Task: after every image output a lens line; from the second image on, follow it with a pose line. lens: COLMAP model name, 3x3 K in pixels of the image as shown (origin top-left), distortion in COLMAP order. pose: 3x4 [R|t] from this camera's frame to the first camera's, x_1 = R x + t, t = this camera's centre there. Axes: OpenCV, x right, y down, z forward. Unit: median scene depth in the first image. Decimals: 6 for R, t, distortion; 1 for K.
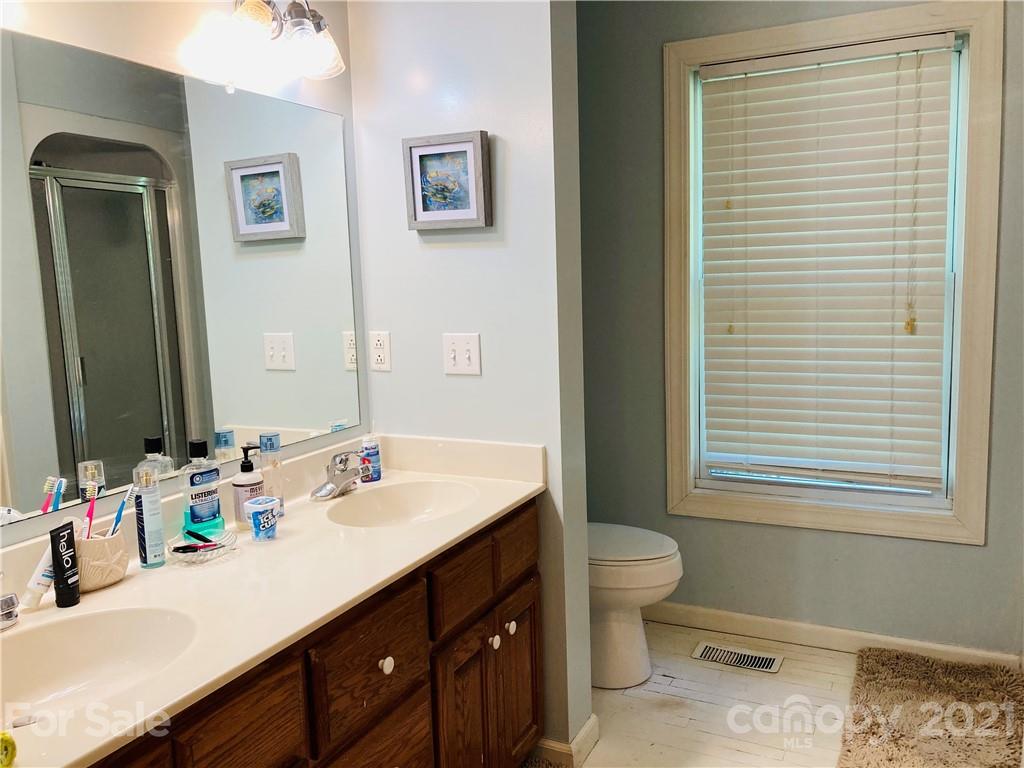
lens RADIAL K [[840.4, 0, 510.6], [0, 840.4, 374.0], [0, 0, 1]] dist [0.032856, -0.035253]
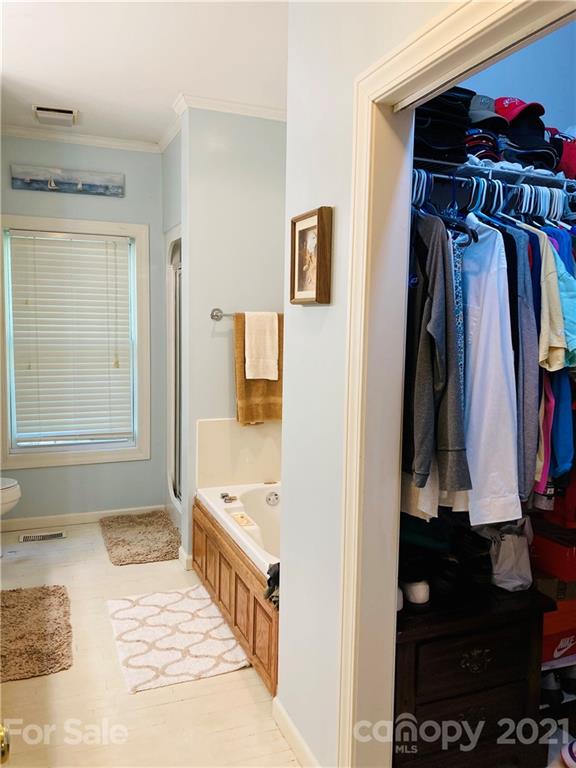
lens RADIAL K [[630.3, 0, 291.9], [0, 630.3, 378.8], [0, 0, 1]] dist [0.032856, -0.035253]
pose [[0.662287, -0.030293, 0.748637, -0.449087], [0.054233, 0.998500, -0.007574, 0.017791], [-0.747285, 0.045617, 0.662936, -0.421590]]
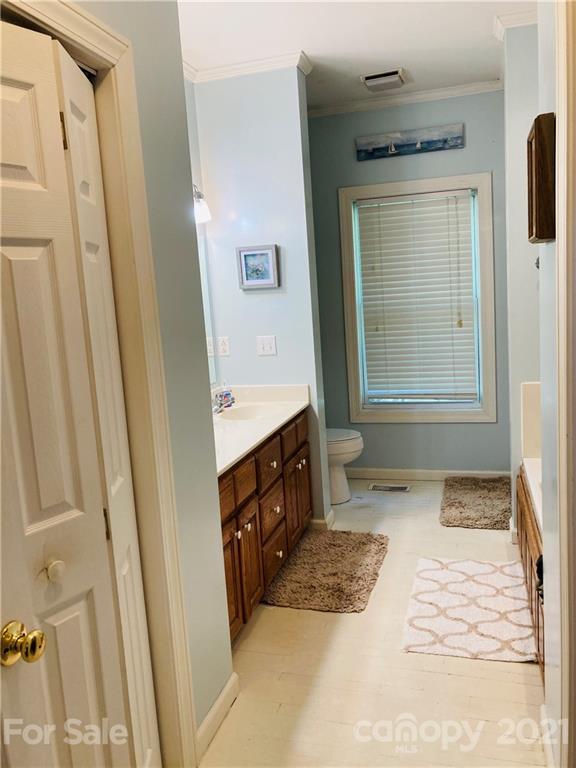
lens RADIAL K [[630.3, 0, 292.3], [0, 630.3, 377.9], [0, 0, 1]] dist [0.032856, -0.035253]
pose [[0.982698, -0.059427, 0.175422, -0.229689], [0.057315, 0.998210, 0.017082, 0.029077], [-0.176123, -0.006732, 0.984345, -0.495616]]
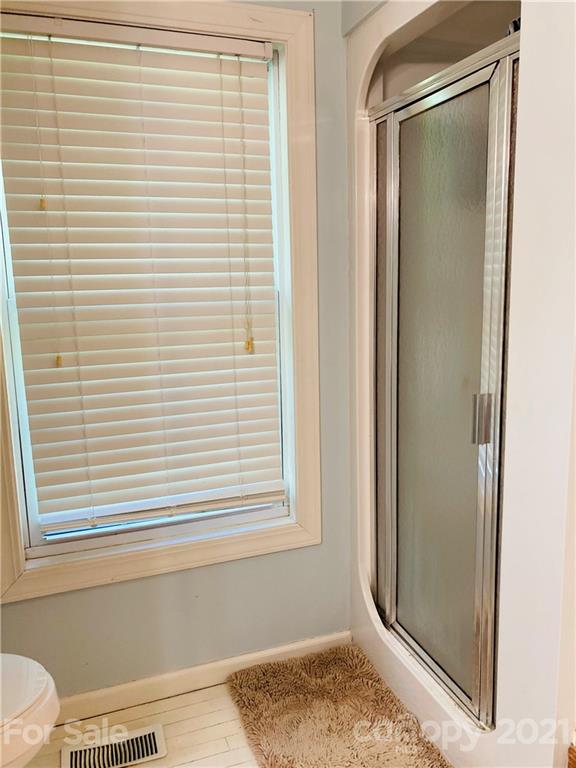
lens RADIAL K [[630.3, 0, 295.2], [0, 630.3, 381.1], [0, 0, 1]] dist [0.032856, -0.035253]
pose [[0.693751, -0.104130, 0.712648, -0.017067], [0.090296, 0.994261, 0.057376, -0.051874], [-0.714532, 0.024545, 0.699172, 0.442394]]
